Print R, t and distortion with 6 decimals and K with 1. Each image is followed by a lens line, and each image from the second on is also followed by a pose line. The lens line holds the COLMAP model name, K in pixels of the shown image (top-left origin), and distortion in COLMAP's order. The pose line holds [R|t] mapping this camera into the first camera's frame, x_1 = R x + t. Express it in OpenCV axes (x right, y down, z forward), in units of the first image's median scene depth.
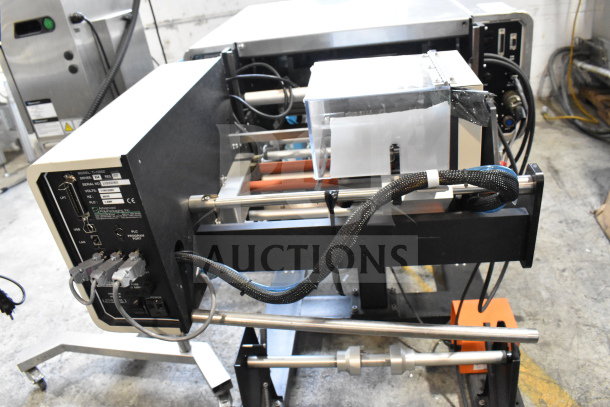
lens RADIAL K [[474.5, 0, 304.8], [0, 474.5, 199.8], [0, 0, 1]] dist [-0.100443, 0.018623]
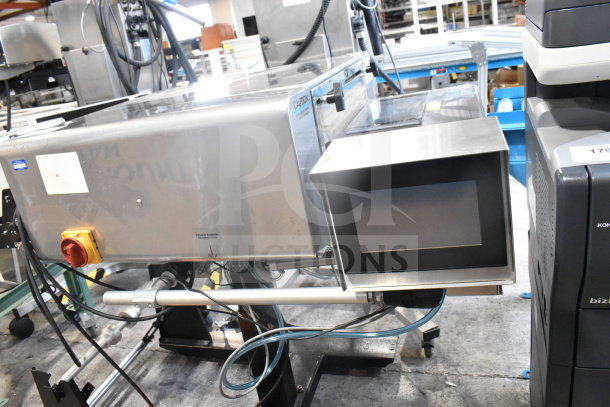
lens RADIAL K [[474.5, 0, 305.2], [0, 474.5, 199.8], [0, 0, 1]] dist [-0.100443, 0.018623]
pose [[-0.172926, 0.479646, -0.860253, 0.848929], [-0.285389, 0.811542, 0.509855, -0.669884], [0.942682, 0.333674, -0.003451, 1.101226]]
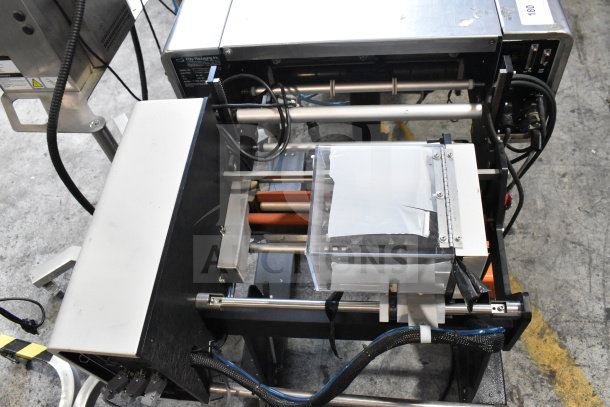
lens RADIAL K [[499.3, 0, 307.7], [0, 499.3, 205.5], [0, 0, 1]] dist [-0.080372, -0.004682]
pose [[0.999831, -0.012822, 0.013205, -0.004469], [0.005715, 0.898245, 0.439458, -0.332497], [-0.017496, -0.439308, 0.898166, 0.047799]]
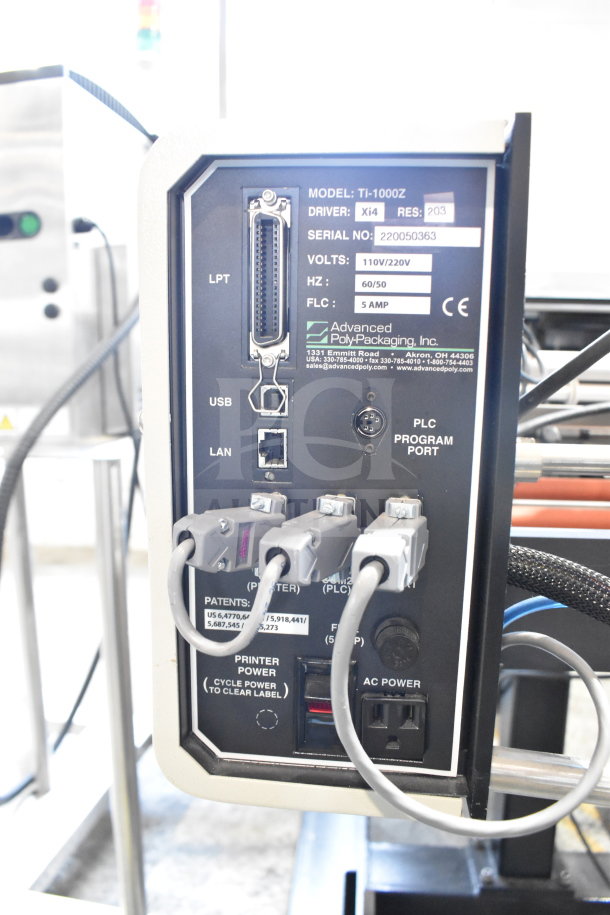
lens RADIAL K [[711.7, 0, 306.9], [0, 711.7, 462.4], [0, 0, 1]] dist [-0.100443, 0.018623]
pose [[0.990820, 0.131128, 0.032876, -0.186703], [-0.112382, 0.934116, -0.338818, 0.106788], [-0.075138, 0.332013, 0.940277, 0.237242]]
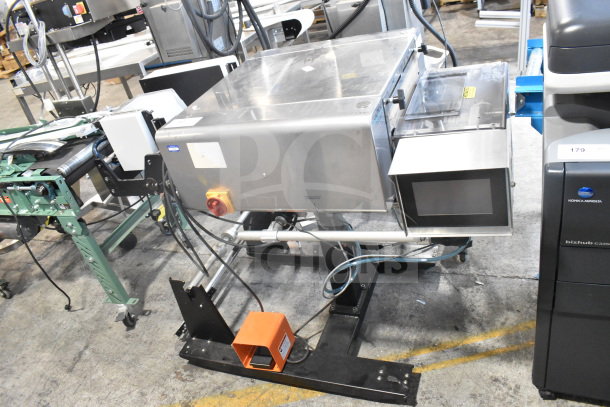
lens RADIAL K [[474.5, 0, 306.4], [0, 474.5, 206.3], [0, 0, 1]] dist [-0.100443, 0.018623]
pose [[-0.220036, 0.672262, -0.706858, 1.028439], [-0.215130, 0.673334, 0.707347, -0.914688], [0.951474, 0.307708, -0.003534, 0.995025]]
